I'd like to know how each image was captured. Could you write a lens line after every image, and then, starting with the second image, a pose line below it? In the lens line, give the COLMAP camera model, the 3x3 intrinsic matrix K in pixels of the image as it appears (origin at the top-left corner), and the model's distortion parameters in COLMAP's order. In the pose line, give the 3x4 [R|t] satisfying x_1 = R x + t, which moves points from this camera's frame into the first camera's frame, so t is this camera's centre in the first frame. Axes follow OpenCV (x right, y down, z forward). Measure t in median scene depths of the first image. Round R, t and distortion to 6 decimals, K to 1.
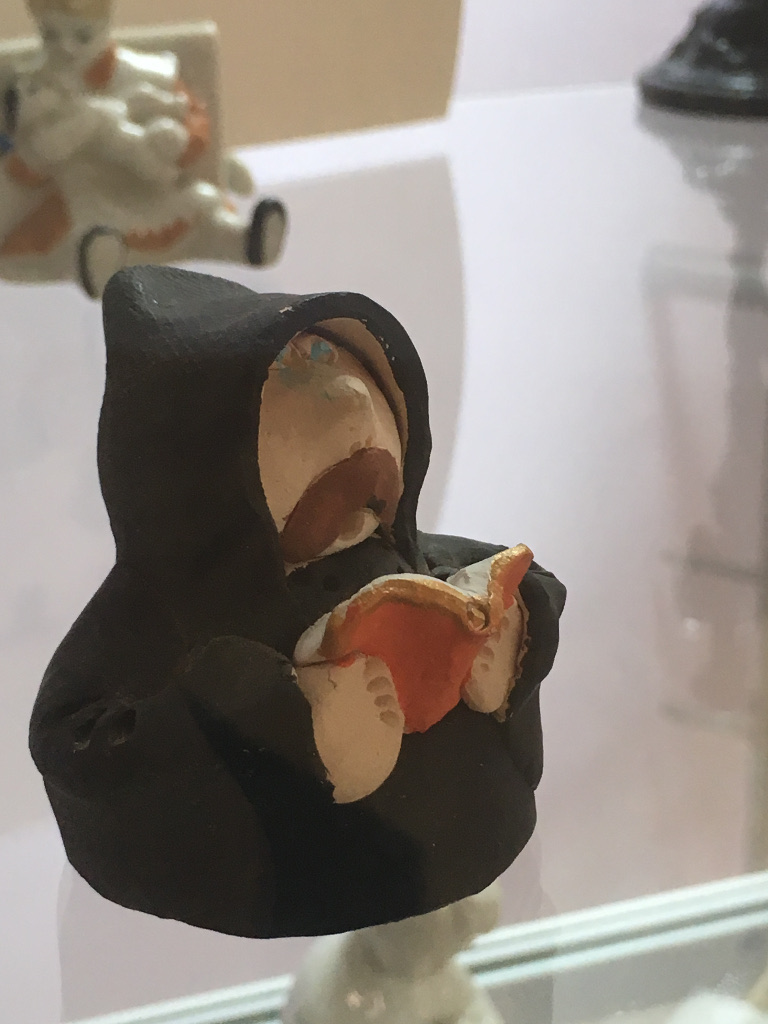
lens RADIAL K [[1873.1, 0, 384.0], [0, 1873.1, 511.7], [0, 0, 1]] dist [0.218744, 0.000000]
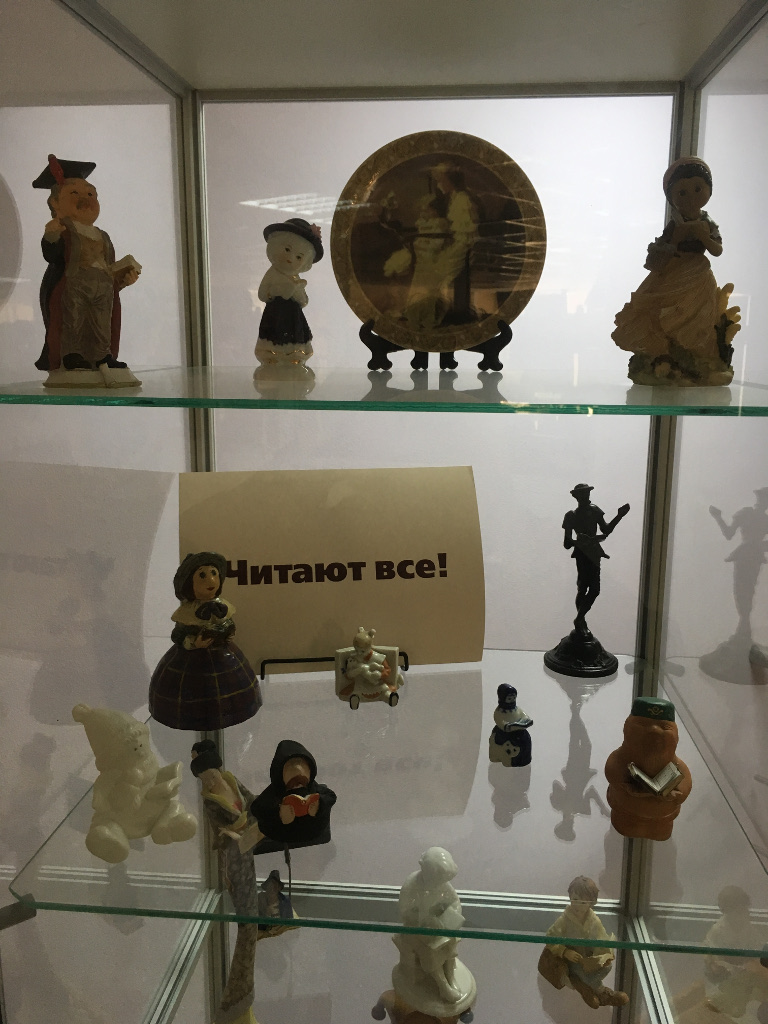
lens RADIAL K [[876.2, 0, 382.9], [0, 876.2, 512.9], [0, 0, 1]] dist [0.053557, -0.066064]
pose [[0.918970, 0.117280, -0.376484, 0.652909], [-0.190018, 0.968292, -0.162183, -0.236575], [0.345526, 0.220580, 0.912116, -1.015712]]
